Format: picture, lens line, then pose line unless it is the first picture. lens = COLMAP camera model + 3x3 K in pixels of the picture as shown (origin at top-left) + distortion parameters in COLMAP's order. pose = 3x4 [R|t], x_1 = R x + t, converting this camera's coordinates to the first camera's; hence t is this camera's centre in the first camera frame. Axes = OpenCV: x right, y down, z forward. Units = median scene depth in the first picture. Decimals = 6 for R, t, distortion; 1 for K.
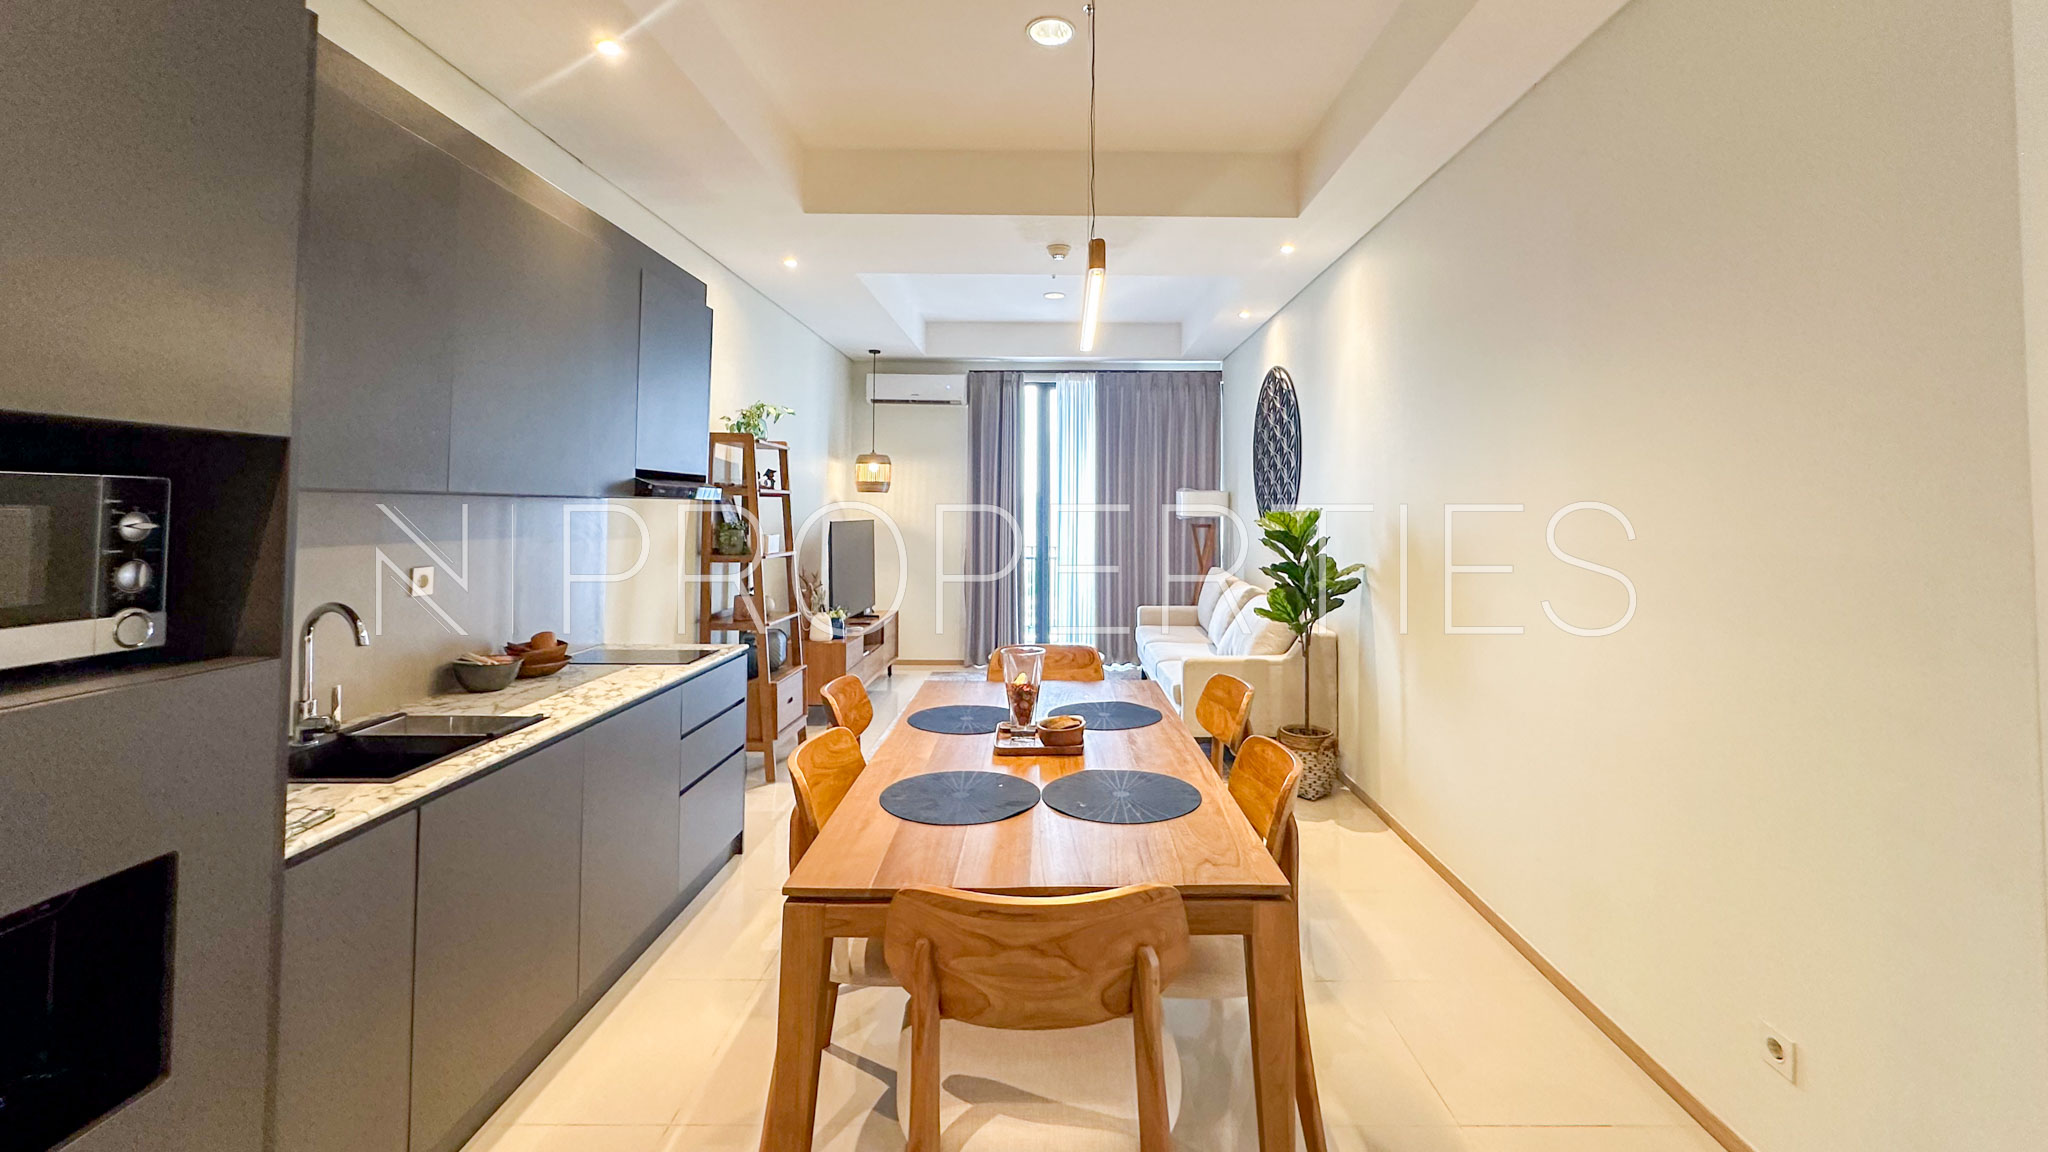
lens RADIAL K [[845.8, 0, 1037.7], [0, 845.8, 476.8], [0, 0, 1]] dist [-0.004289, 0.000515]
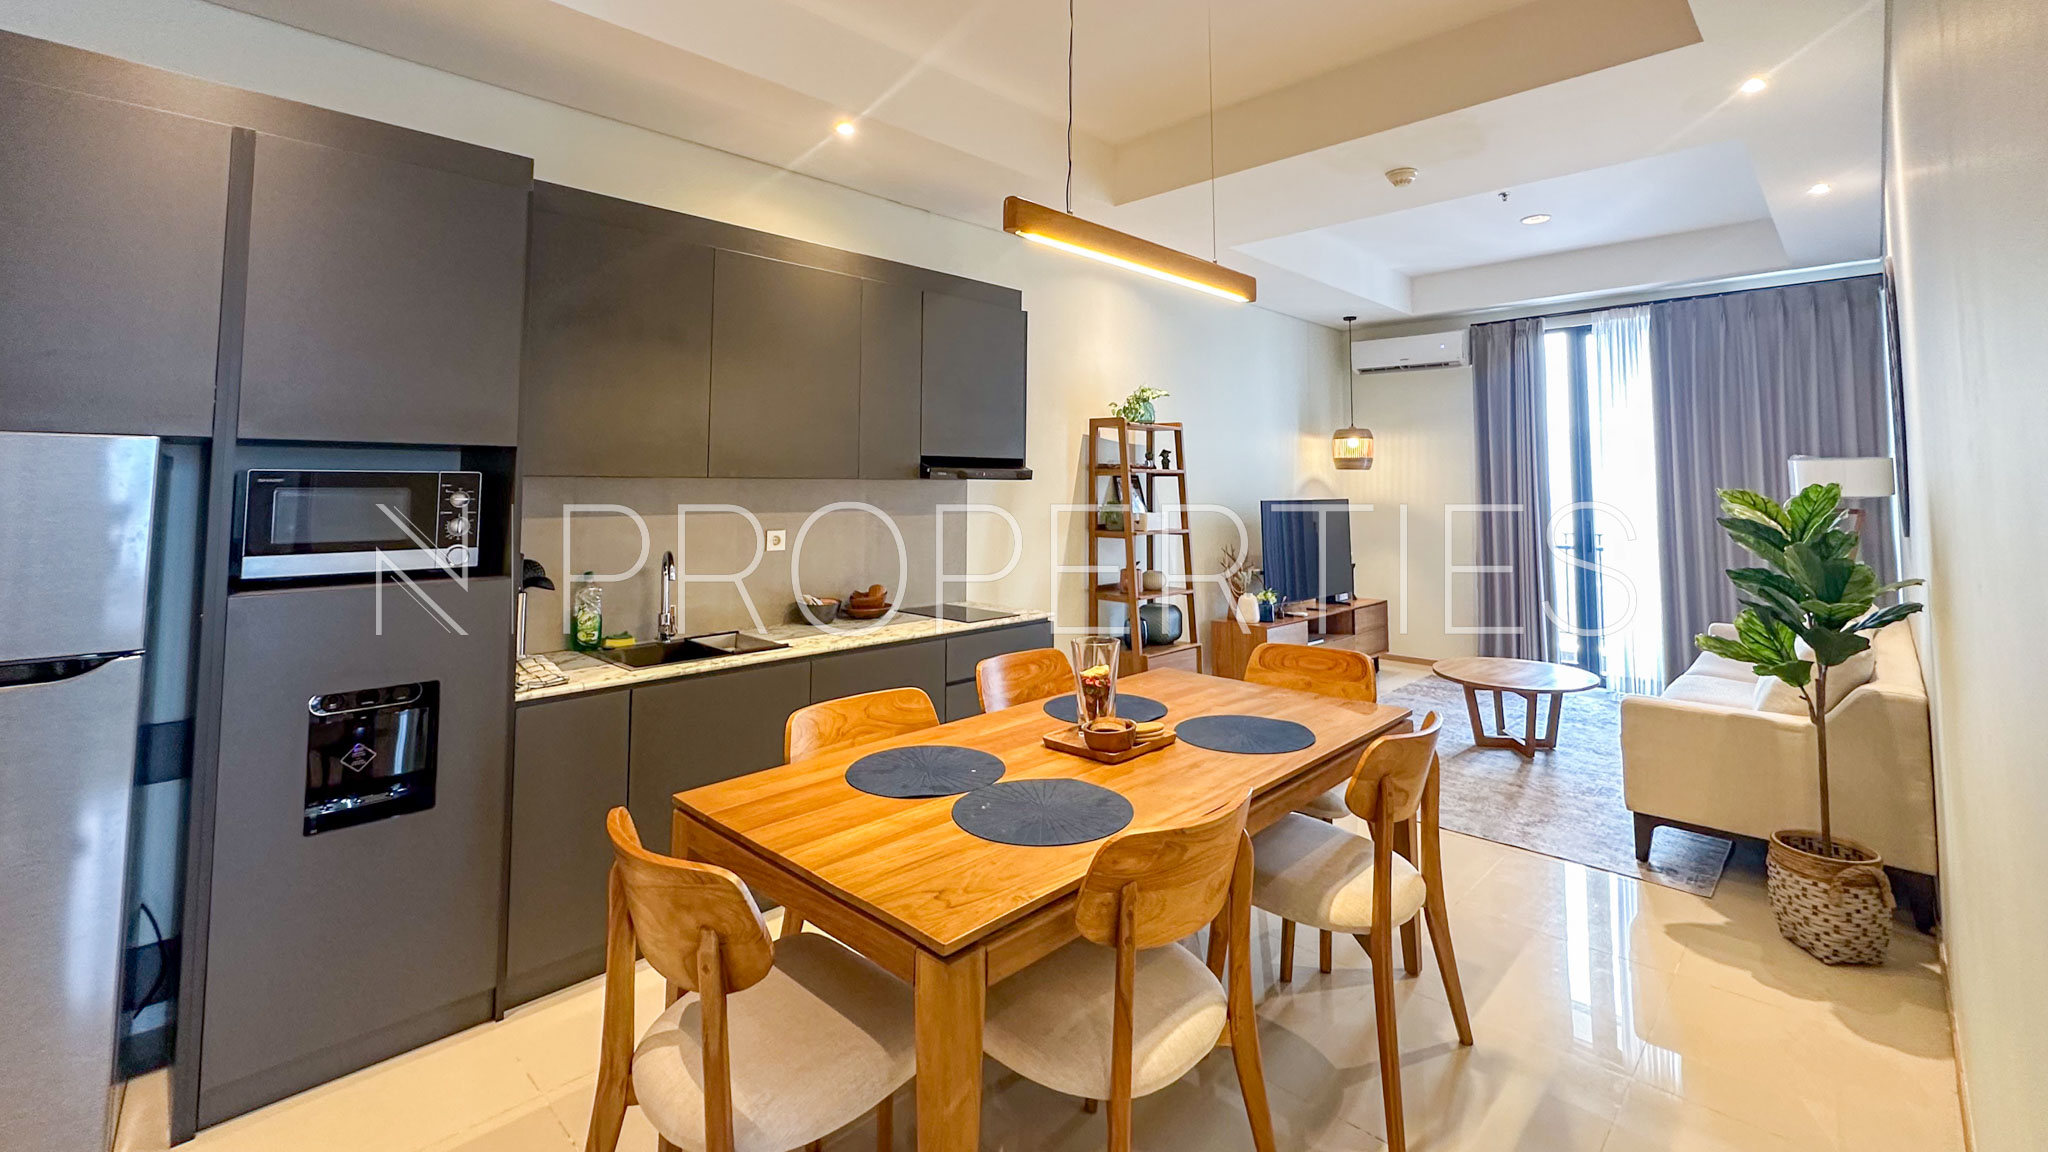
lens RADIAL K [[845.8, 0, 1049.3], [0, 845.8, 423.5], [0, 0, 1]] dist [-0.004289, 0.000515]
pose [[0.732825, -0.053407, -0.678318, 0.231454], [0.028340, 0.998445, -0.047994, 0.003759], [0.679827, 0.015948, 0.733199, 0.108956]]
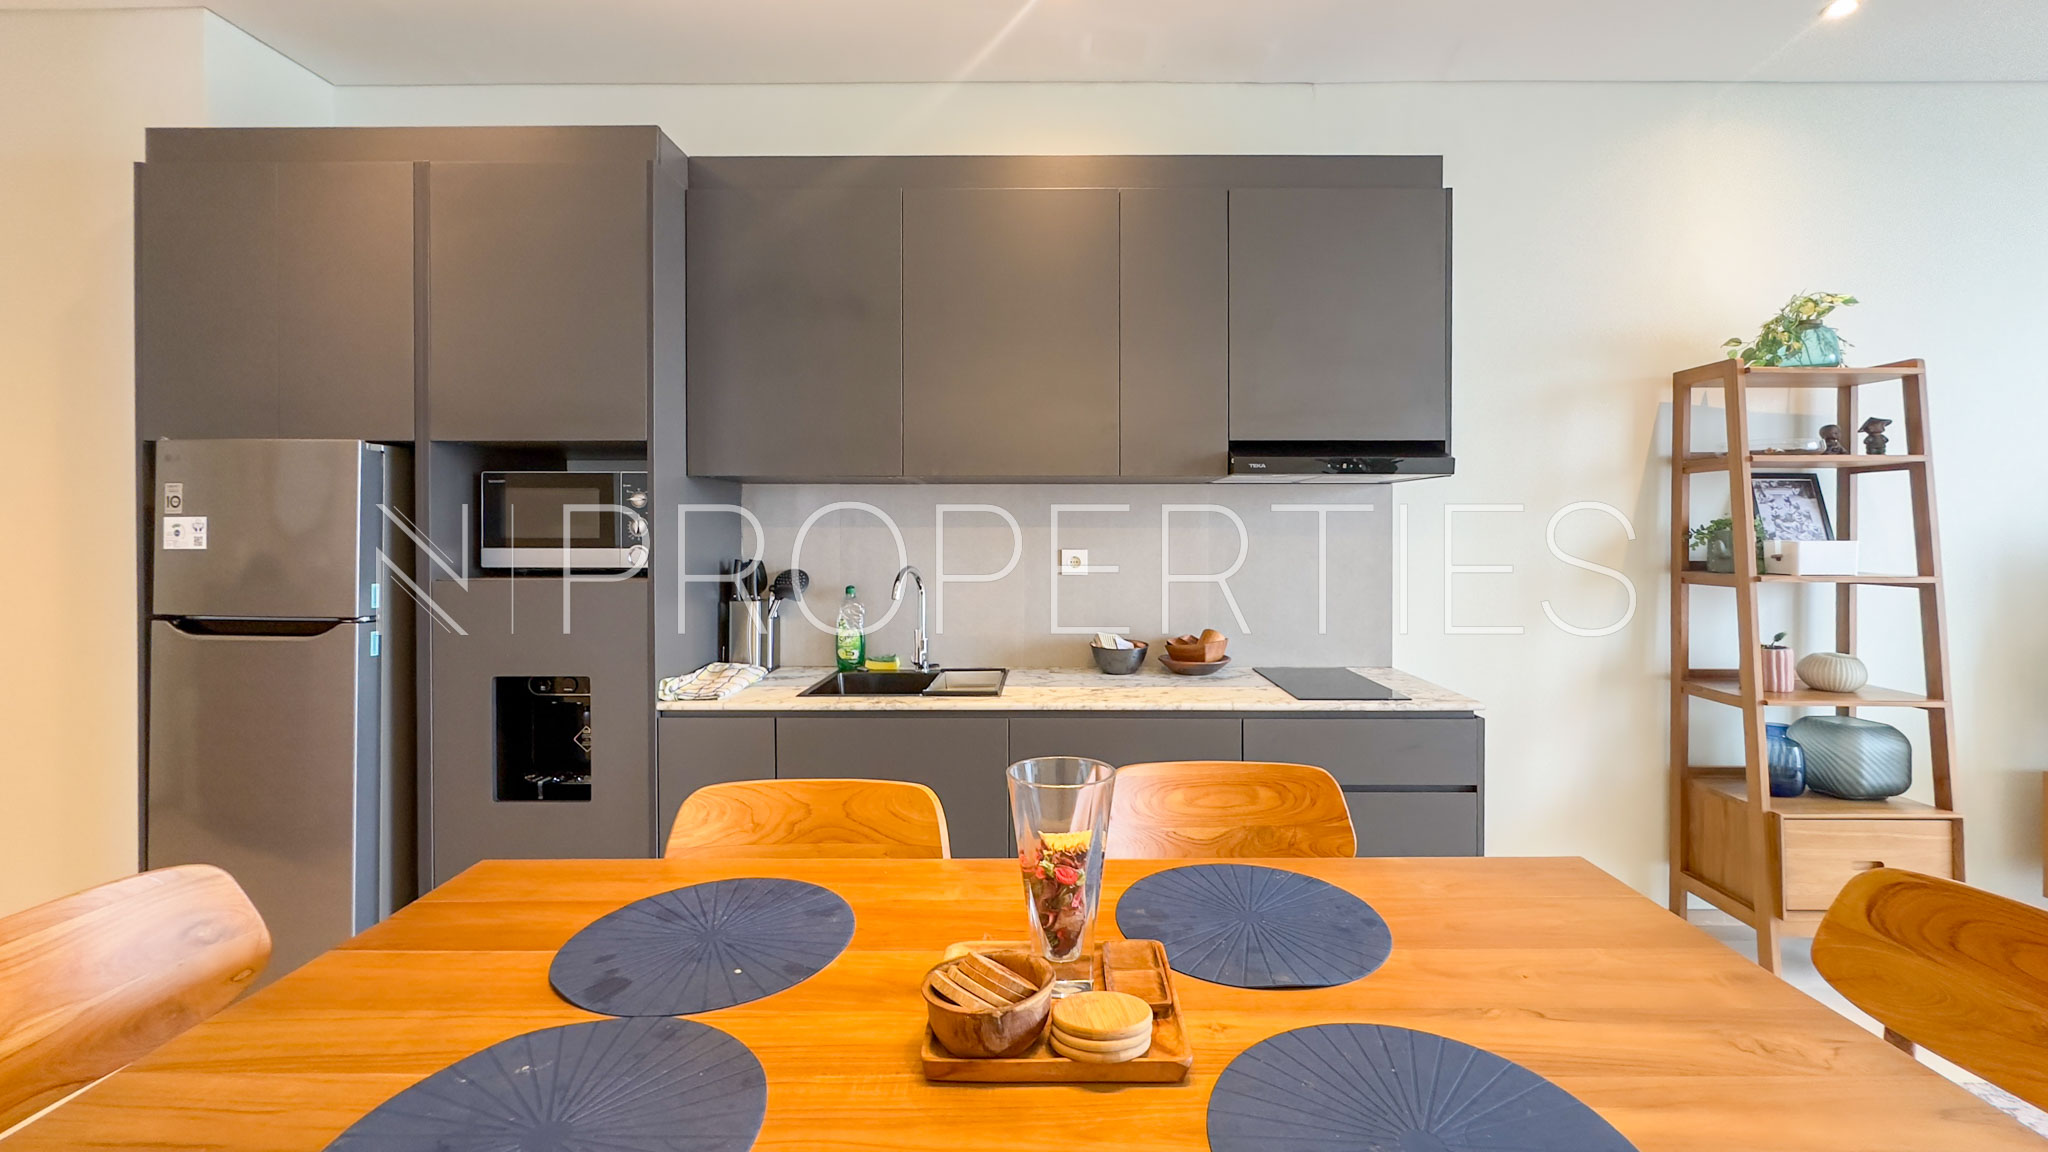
lens RADIAL K [[845.8, 0, 1063.0], [0, 845.8, 528.6], [0, 0, 1]] dist [-0.004289, 0.000515]
pose [[0.019644, -0.007812, -0.999777, 0.156240], [0.038862, 0.999220, -0.007044, 0.034930], [0.999051, -0.038715, 0.019932, 0.387610]]
